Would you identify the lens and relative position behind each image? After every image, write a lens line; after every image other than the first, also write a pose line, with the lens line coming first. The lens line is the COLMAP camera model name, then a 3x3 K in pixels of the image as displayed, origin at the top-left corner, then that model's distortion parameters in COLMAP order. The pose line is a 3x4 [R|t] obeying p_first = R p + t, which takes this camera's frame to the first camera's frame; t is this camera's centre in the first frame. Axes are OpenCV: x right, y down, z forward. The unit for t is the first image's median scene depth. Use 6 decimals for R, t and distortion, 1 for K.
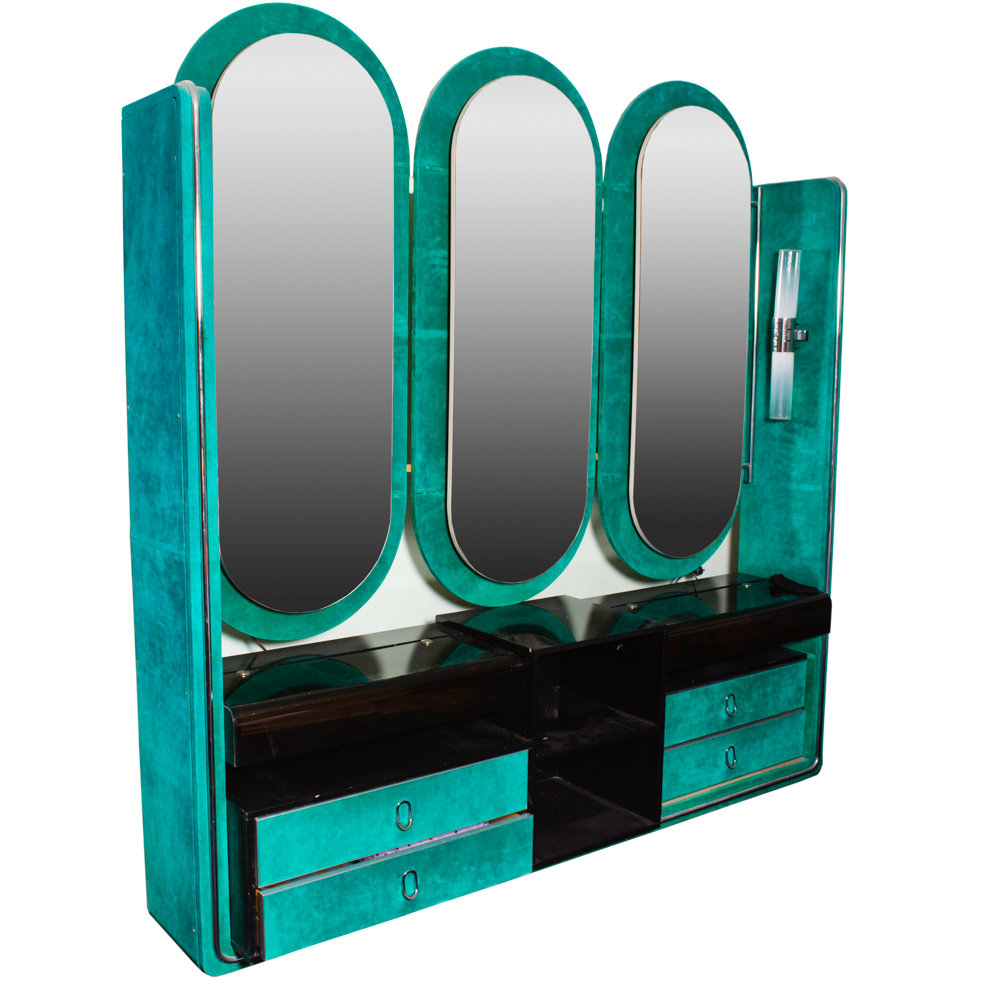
lens RADIAL K [[1189.1, 0, 499.6], [0, 1189.1, 506.6], [0, 0, 1]] dist [-0.080897, 0.000000]
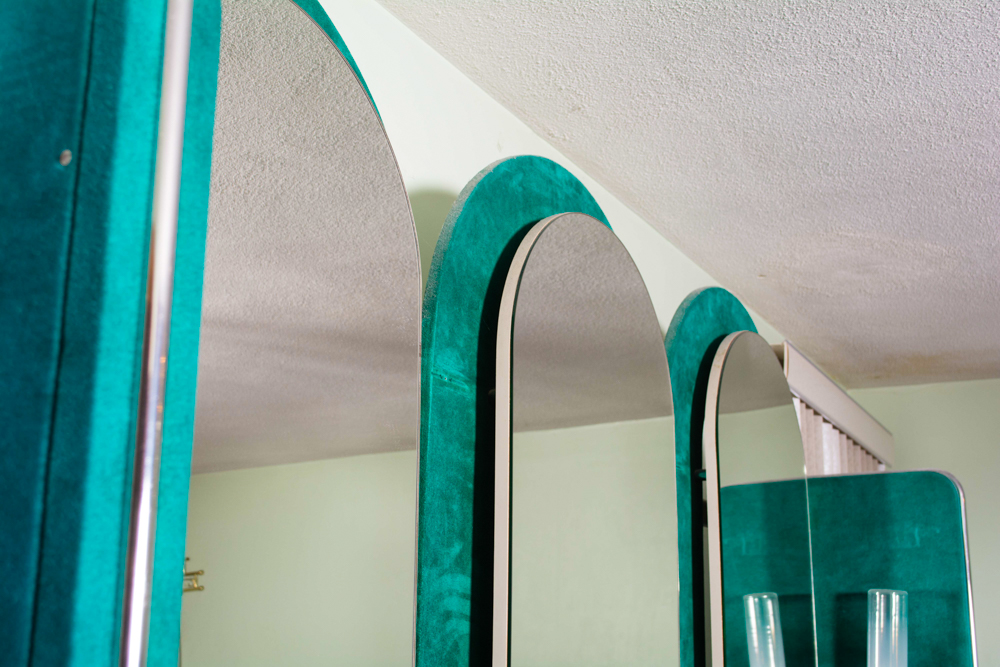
lens RADIAL K [[1359.2, 0, 506.9], [0, 1359.2, 329.3], [0, 0, 1]] dist [-0.028553, 0.000000]
pose [[0.915795, 0.103205, 0.388160, -0.227539], [0.053499, 0.926467, -0.372553, -0.120471], [-0.398067, 0.361948, 0.842933, 0.570466]]
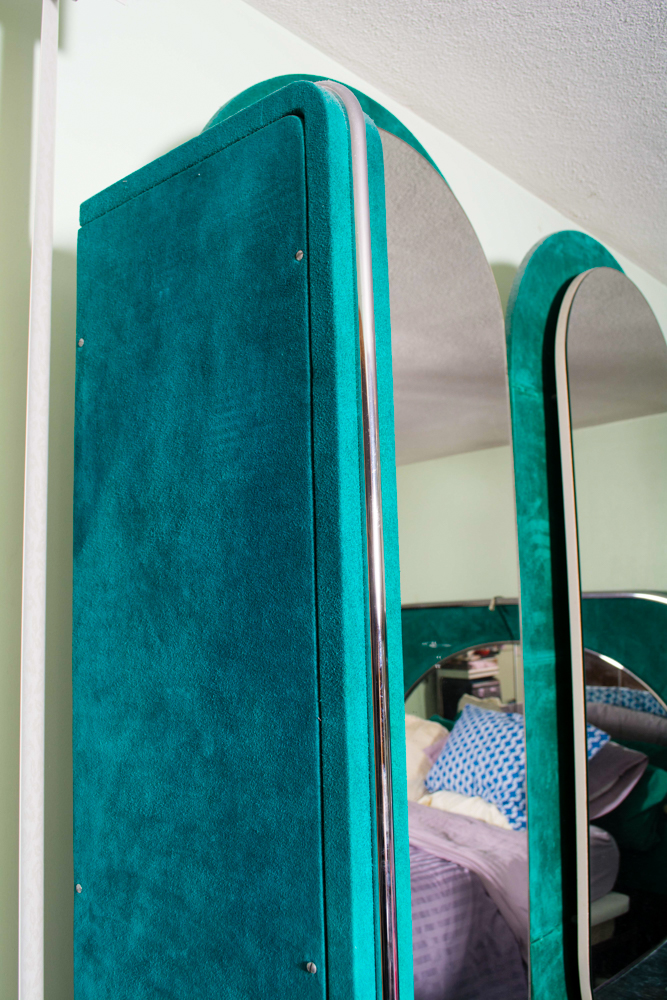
lens RADIAL K [[931.9, 0, 328.5], [0, 931.9, 507.3], [0, 0, 1]] dist [-0.065897, 0.000000]
pose [[0.983515, -0.014173, 0.180271, -0.246802], [0.060206, 0.965711, -0.252541, -0.108931], [-0.170511, 0.259232, 0.950645, 0.562905]]
